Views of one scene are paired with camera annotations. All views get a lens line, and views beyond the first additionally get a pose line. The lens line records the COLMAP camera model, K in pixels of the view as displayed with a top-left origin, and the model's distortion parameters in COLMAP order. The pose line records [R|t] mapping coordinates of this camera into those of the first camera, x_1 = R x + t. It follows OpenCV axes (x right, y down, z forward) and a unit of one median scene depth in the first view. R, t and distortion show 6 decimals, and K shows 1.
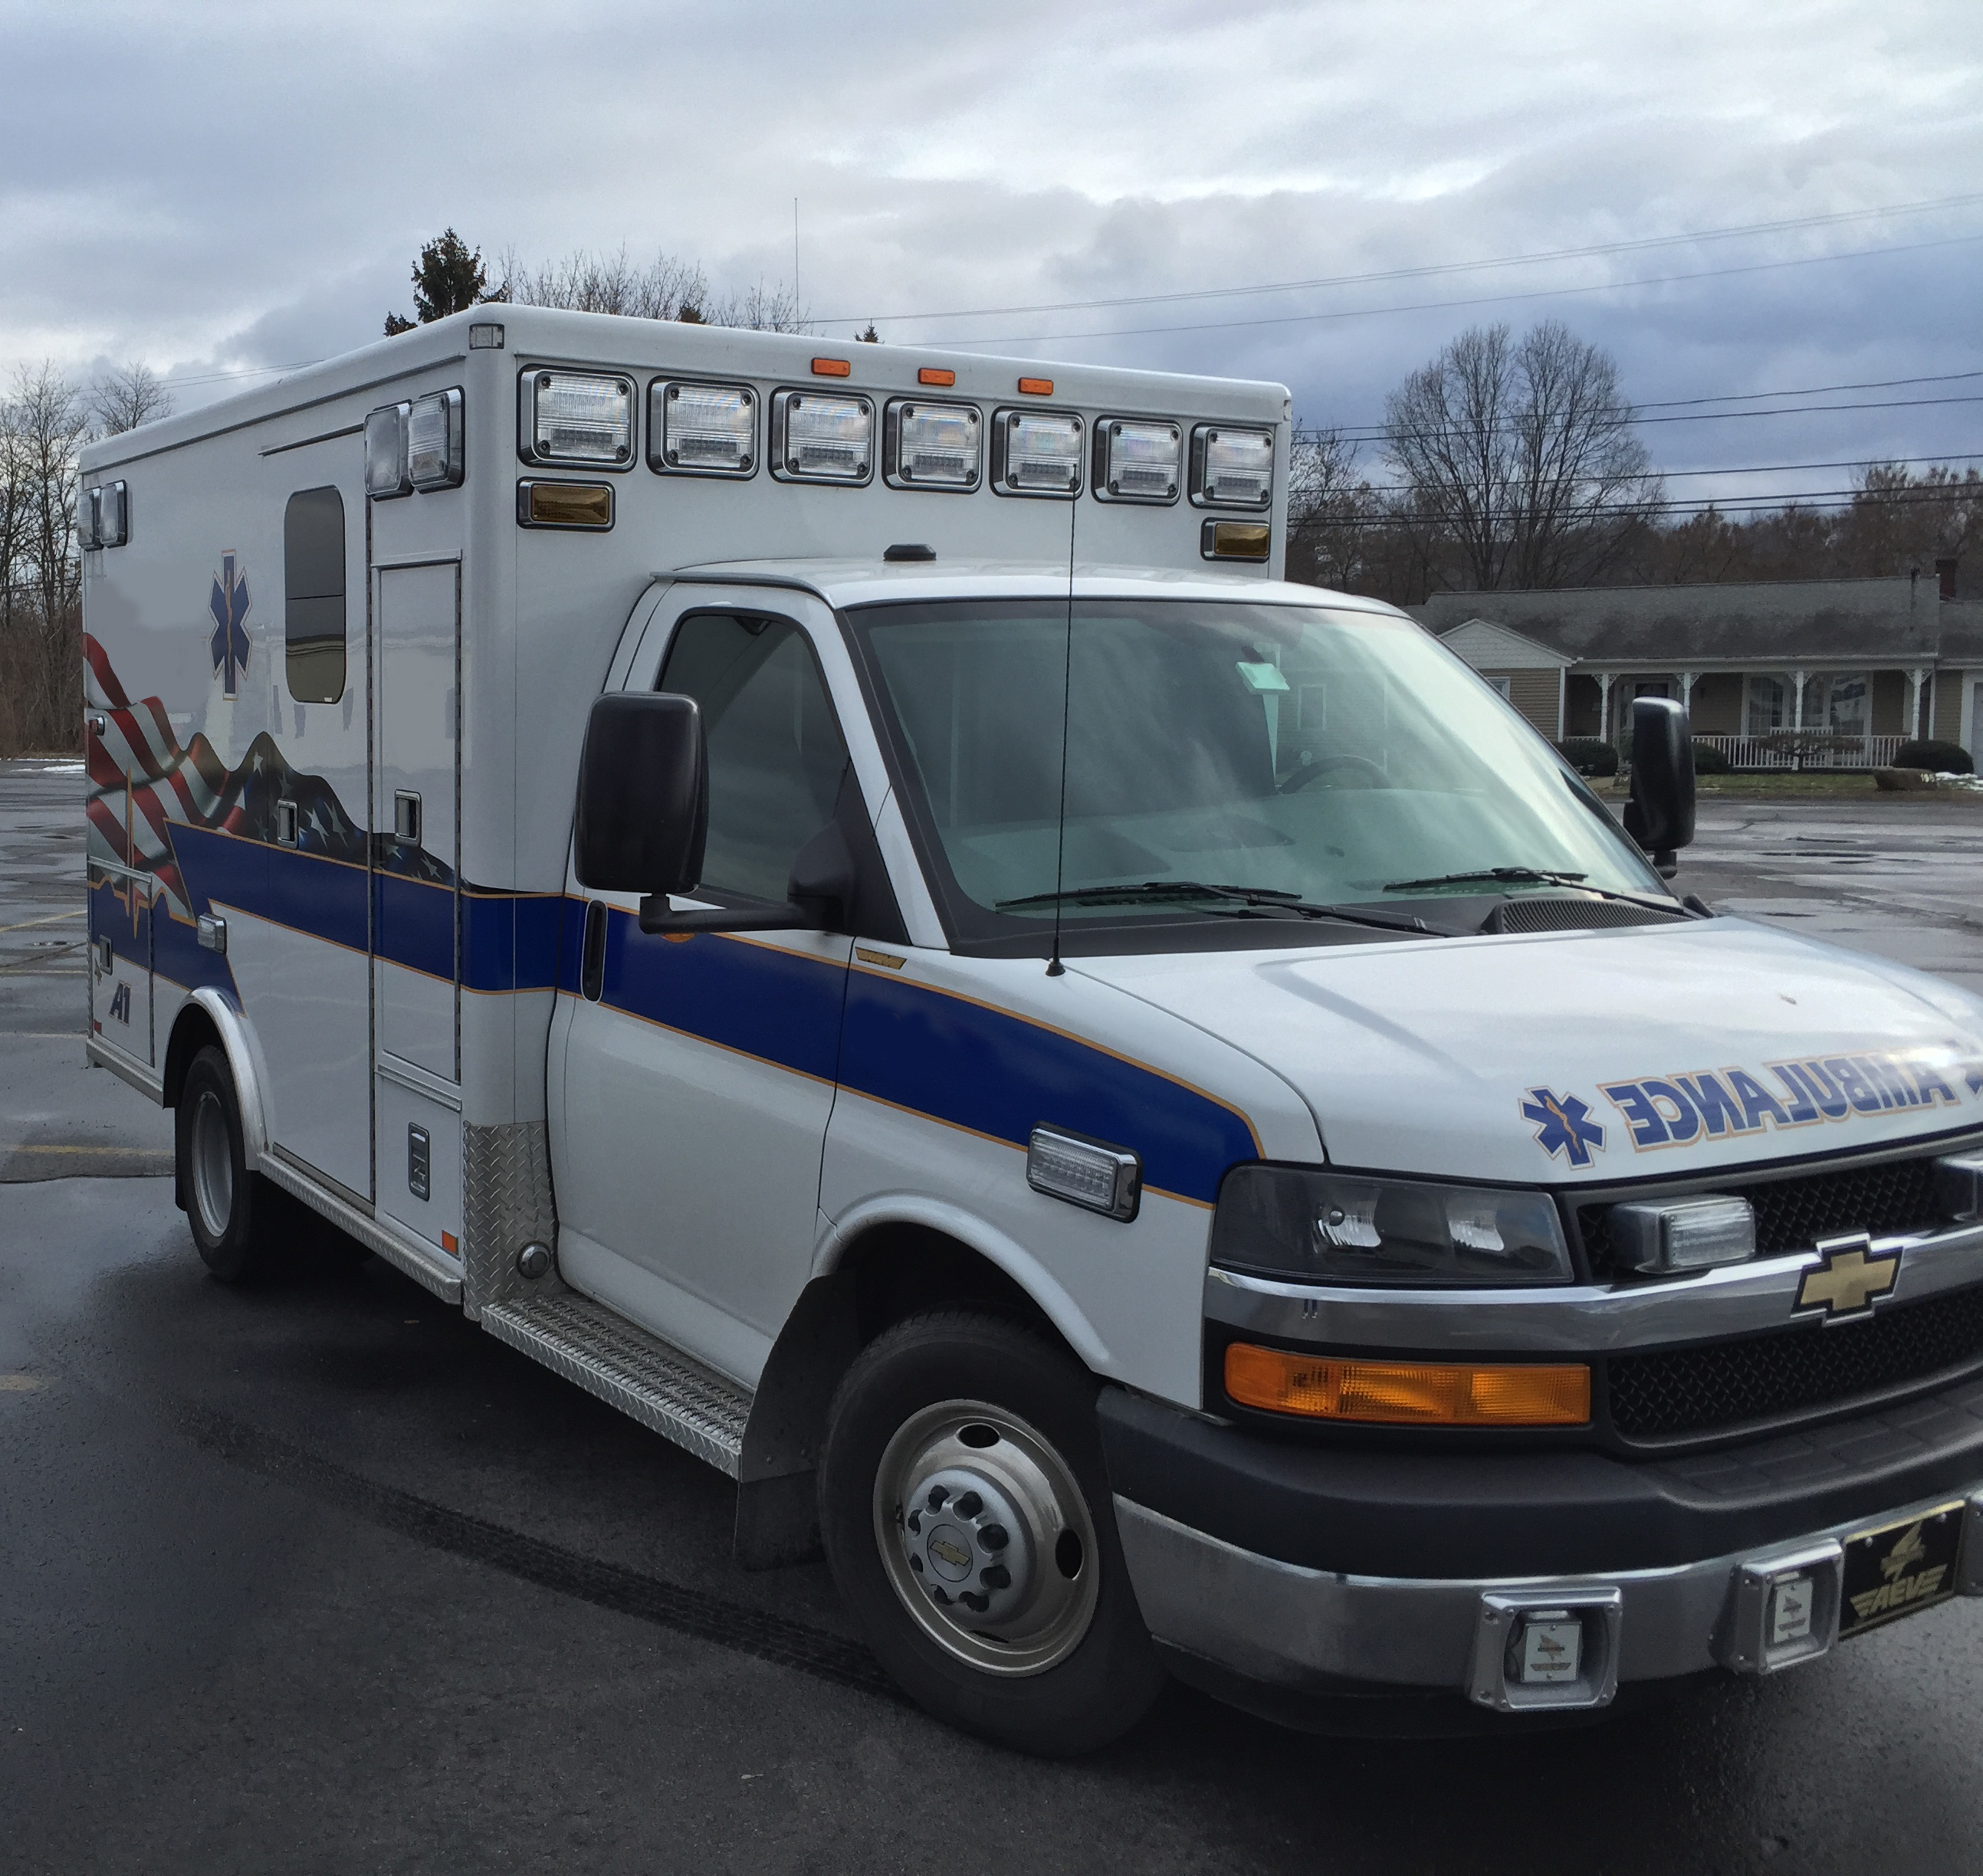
lens RADIAL K [[2135.0, 0, 731.2], [0, 2135.0, 884.6], [0, 0, 1]] dist [0.057788, -0.041176]
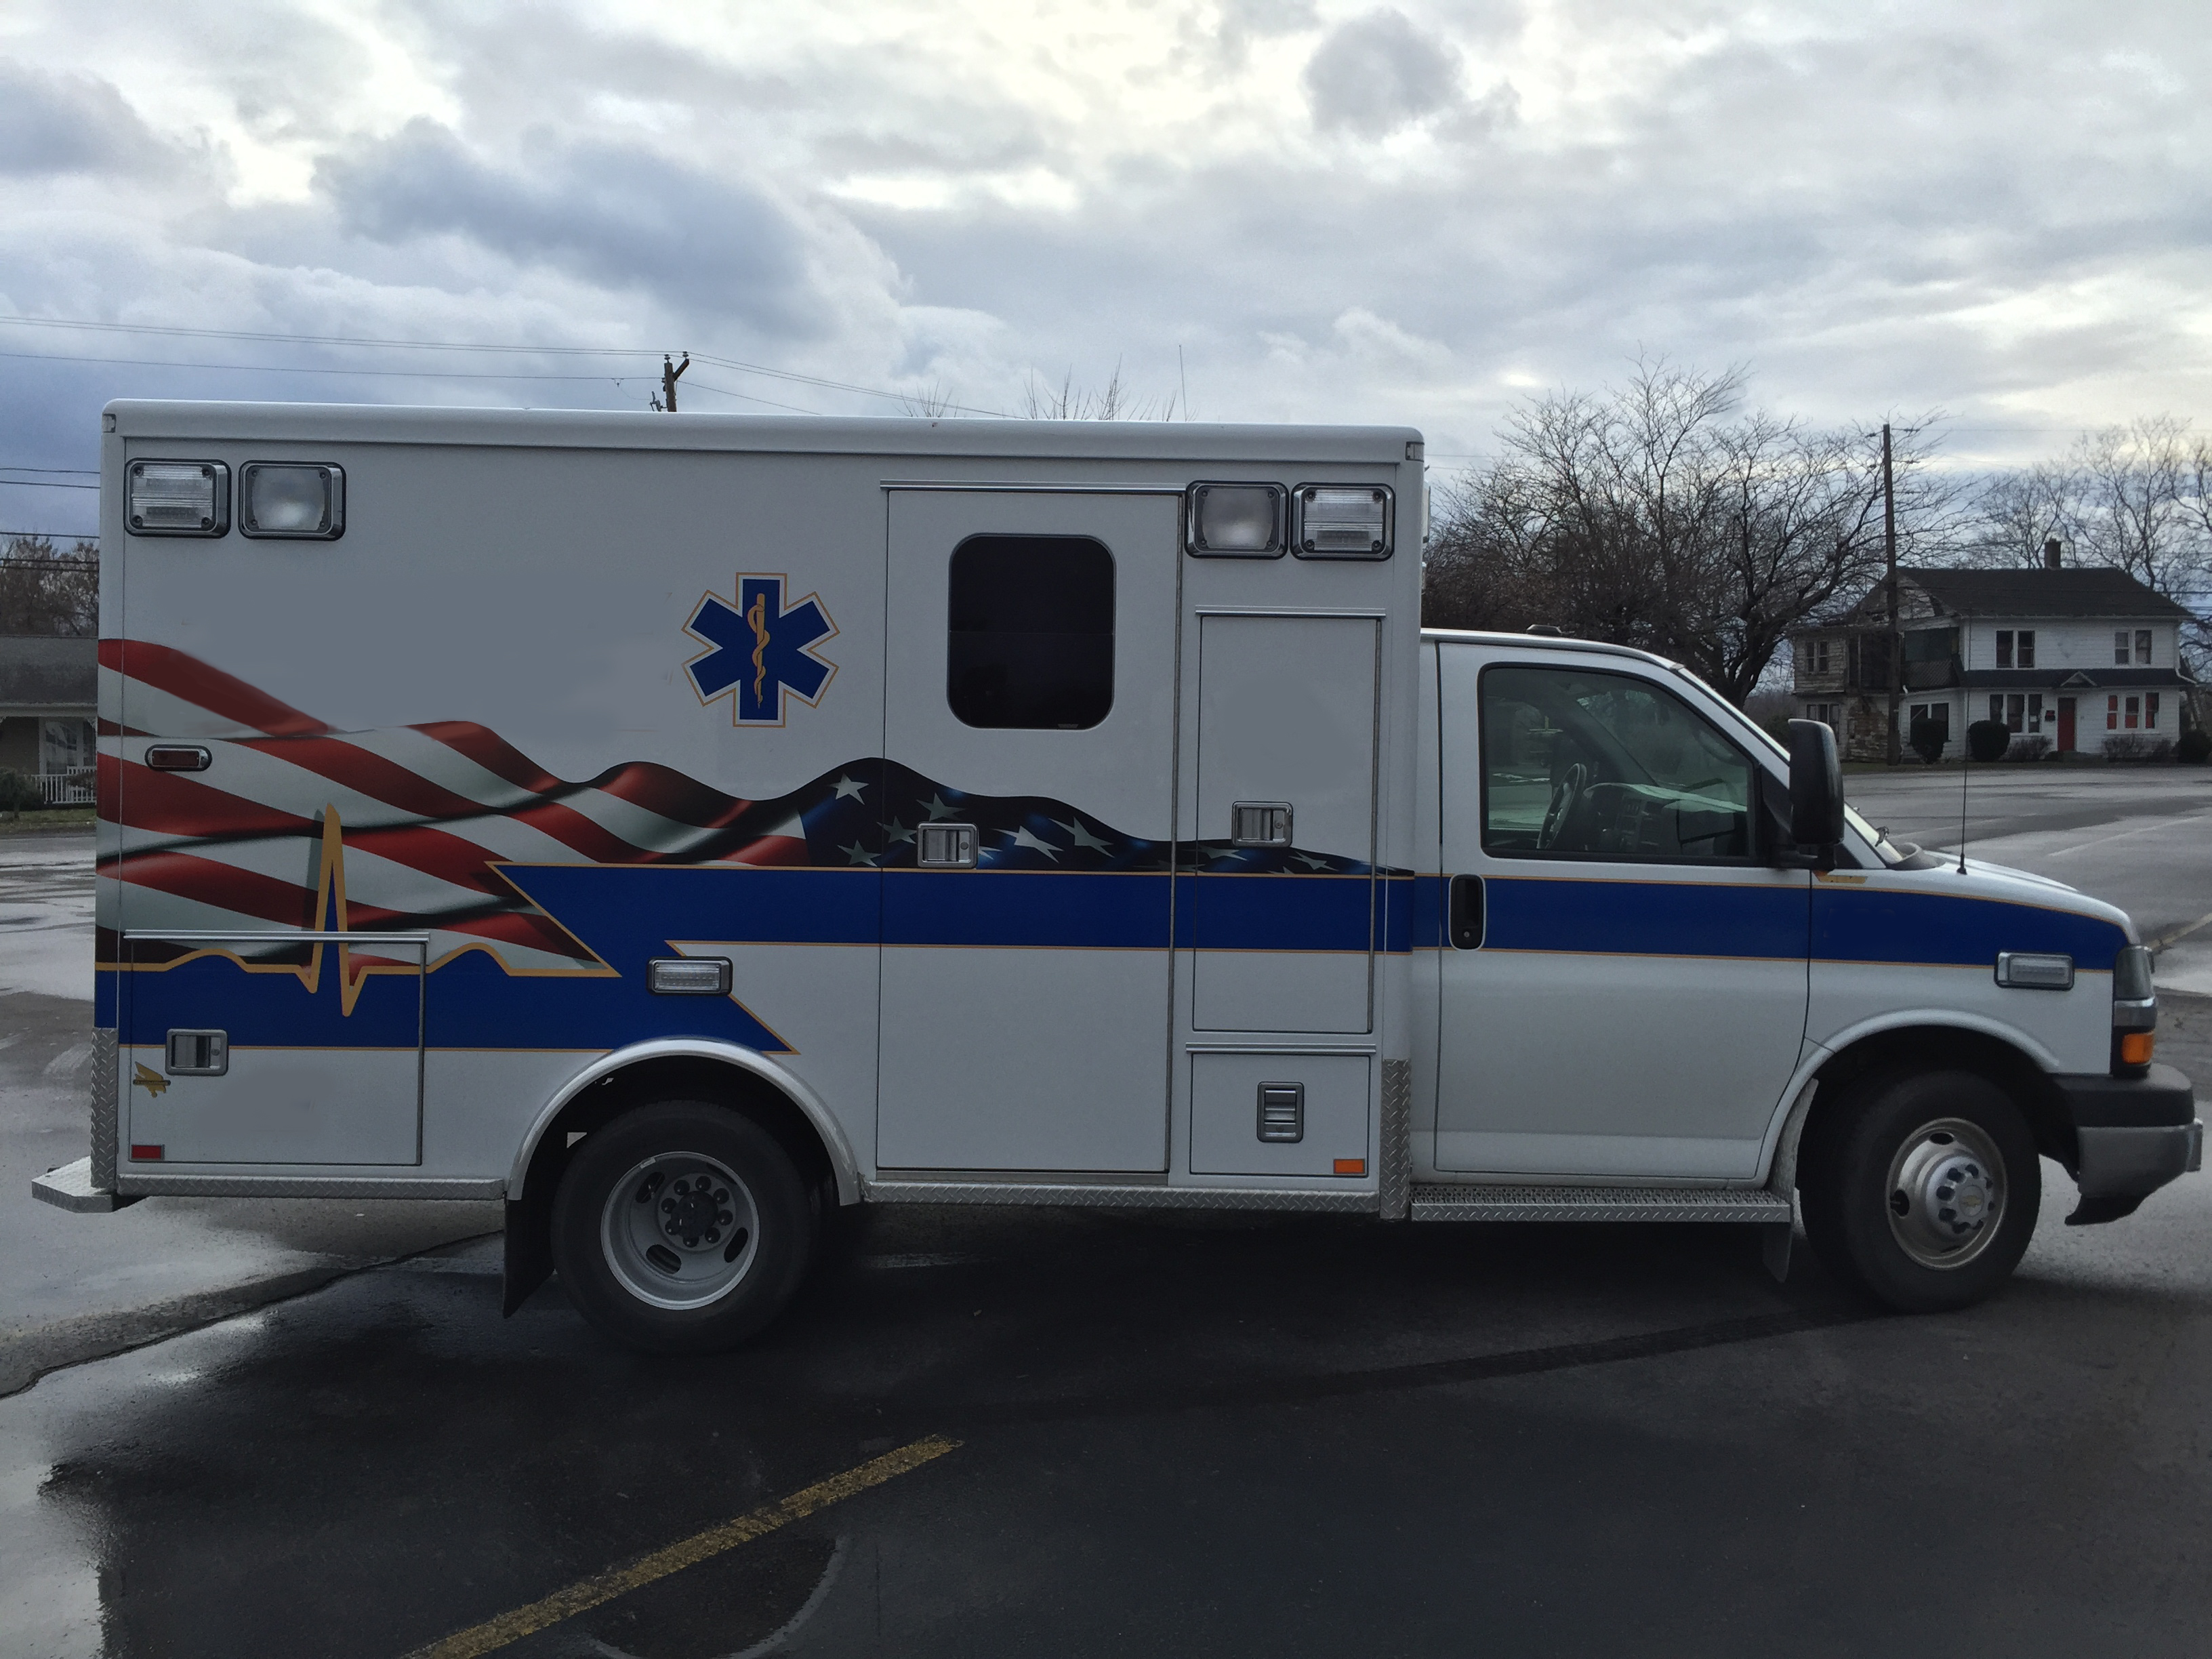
lens RADIAL K [[1883.0, 0, 1103.8], [0, 1883.0, 783.4], [0, 0, 1]] dist [0.085797, -0.104925]
pose [[0.482735, -0.016931, 0.875603, -1.444189], [0.073677, 0.997054, -0.021340, -0.049489], [-0.872662, 0.074814, 0.482561, 0.733002]]
